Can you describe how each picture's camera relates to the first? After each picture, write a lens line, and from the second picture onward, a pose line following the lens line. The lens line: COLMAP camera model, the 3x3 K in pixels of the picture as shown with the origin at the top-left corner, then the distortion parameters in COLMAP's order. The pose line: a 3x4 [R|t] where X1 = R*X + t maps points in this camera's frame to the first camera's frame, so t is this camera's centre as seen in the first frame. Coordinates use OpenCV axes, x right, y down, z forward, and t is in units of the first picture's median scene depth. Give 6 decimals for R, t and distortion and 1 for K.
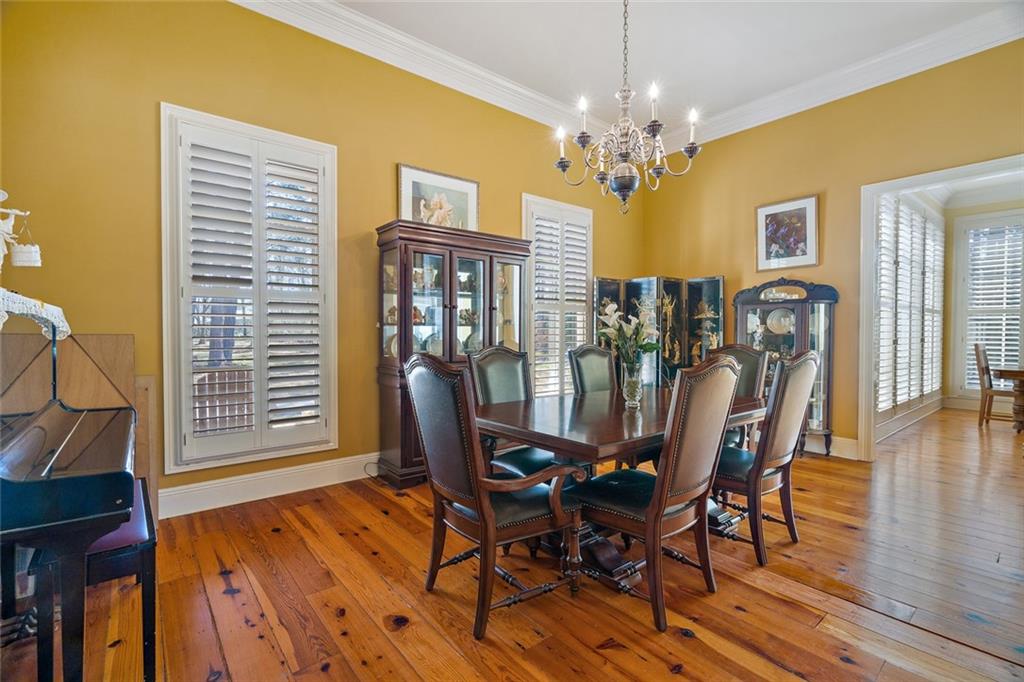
lens RADIAL K [[459.9, 0, 512.0], [0, 459.9, 341.0], [0, 0, 1]] dist [0.000620, 0.000201]
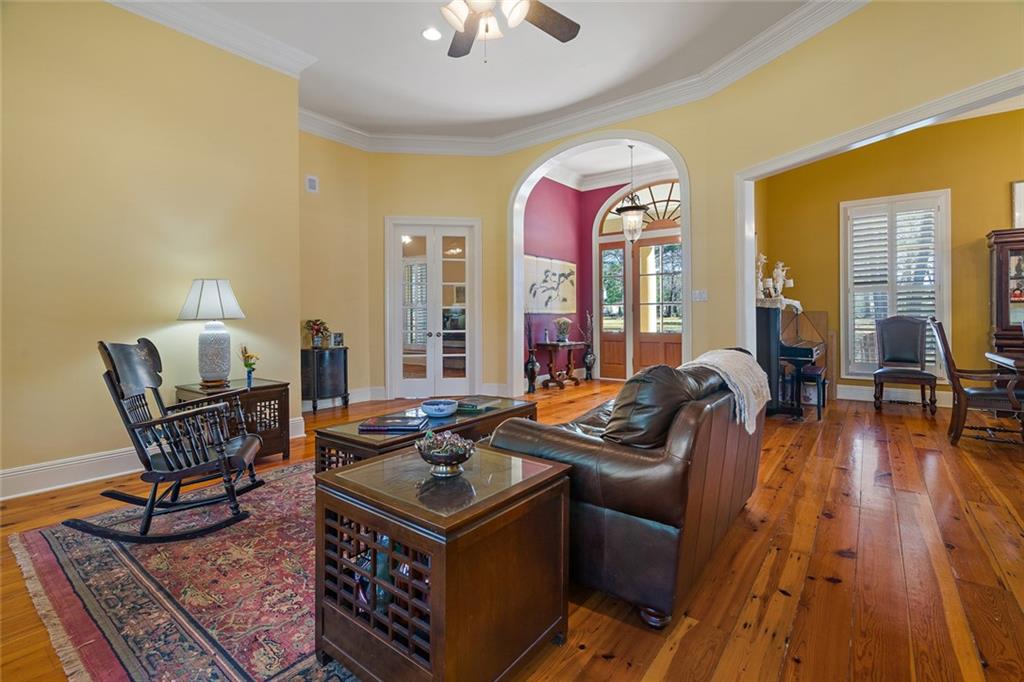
lens RADIAL K [[464.4, 0, 510.7], [0, 464.4, 315.9], [0, 0, 1]] dist [0.000281, 0.000165]
pose [[0.225226, -0.000174, -0.974307, 0.968170], [-0.005193, 0.999986, -0.001379, 0.017973], [0.974293, 0.005370, 0.225222, -0.944341]]
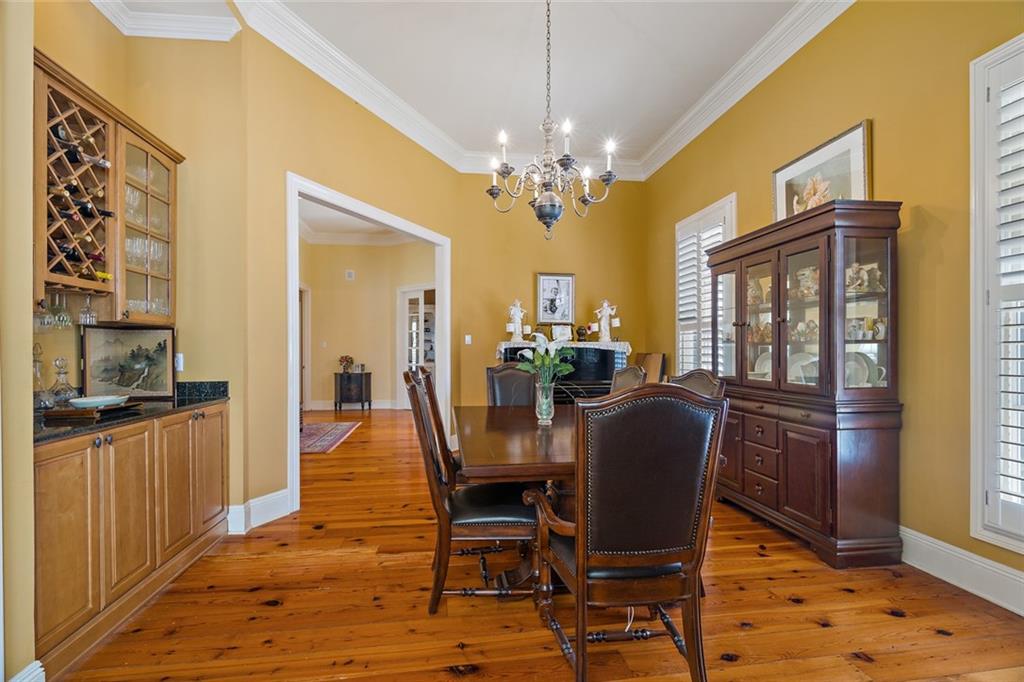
lens RADIAL K [[472.3, 0, 510.8], [0, 472.3, 330.8], [0, 0, 1]] dist [-0.000406, 0.000401]
pose [[-0.520975, -0.028200, -0.853106, 1.132940], [-0.004456, 0.999530, -0.030319, -0.040649], [0.853561, -0.011994, -0.520856, 1.390634]]
